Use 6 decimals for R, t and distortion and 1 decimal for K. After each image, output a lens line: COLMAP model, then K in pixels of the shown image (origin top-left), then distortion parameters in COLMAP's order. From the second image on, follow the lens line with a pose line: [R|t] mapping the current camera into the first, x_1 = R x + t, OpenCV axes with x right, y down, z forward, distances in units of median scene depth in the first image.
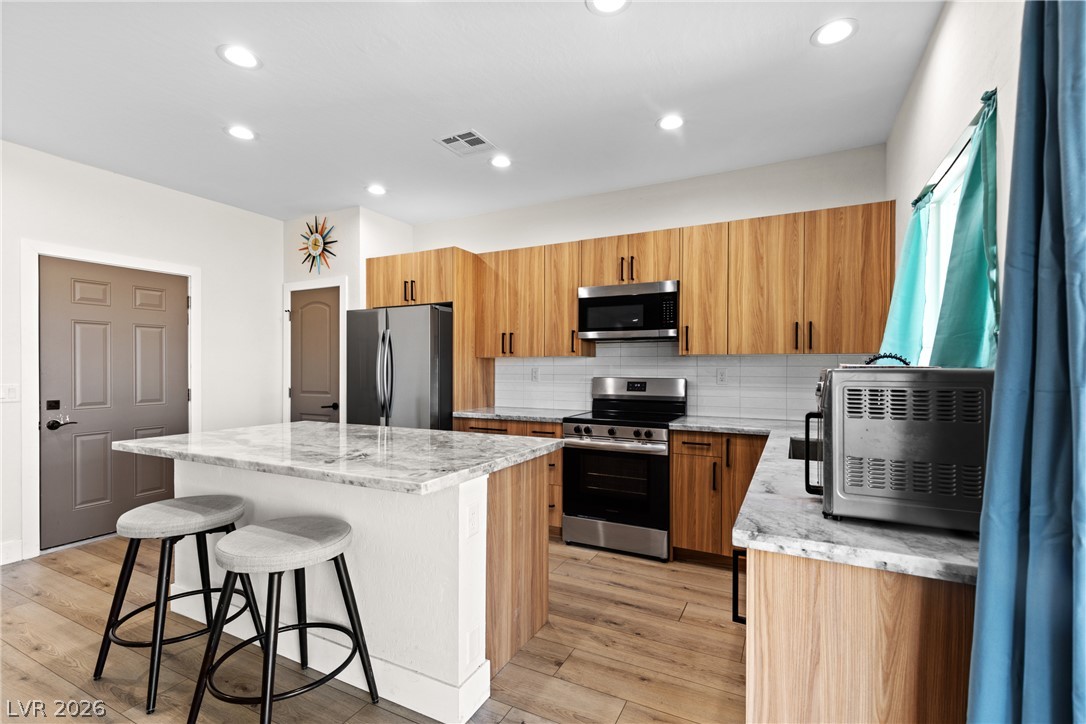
lens RADIAL K [[485.3, 0, 535.9], [0, 485.3, 370.8], [0, 0, 1]] dist [0.003735, 0.000188]
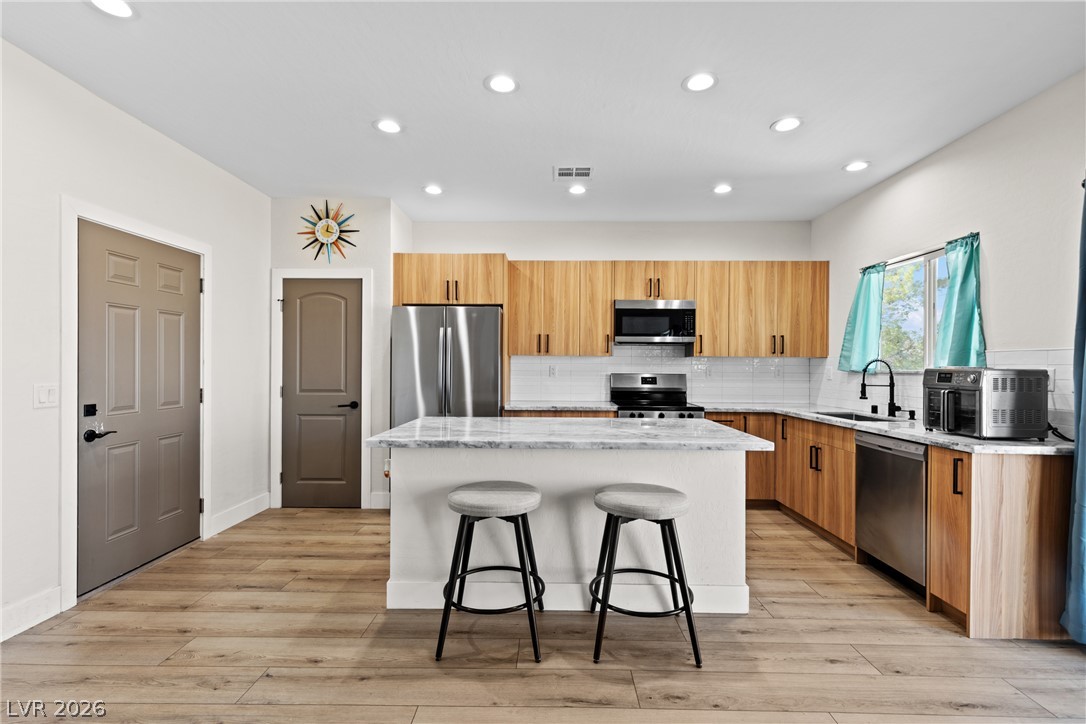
lens RADIAL K [[490.7, 0, 543.8], [0, 490.7, 367.2], [0, 0, 1]] dist [0.012615, -0.003574]
pose [[0.900968, 0.003000, 0.433876, -0.635231], [-0.003063, 0.999995, -0.000554, -0.000930], [-0.433876, -0.000830, 0.900972, -0.032786]]
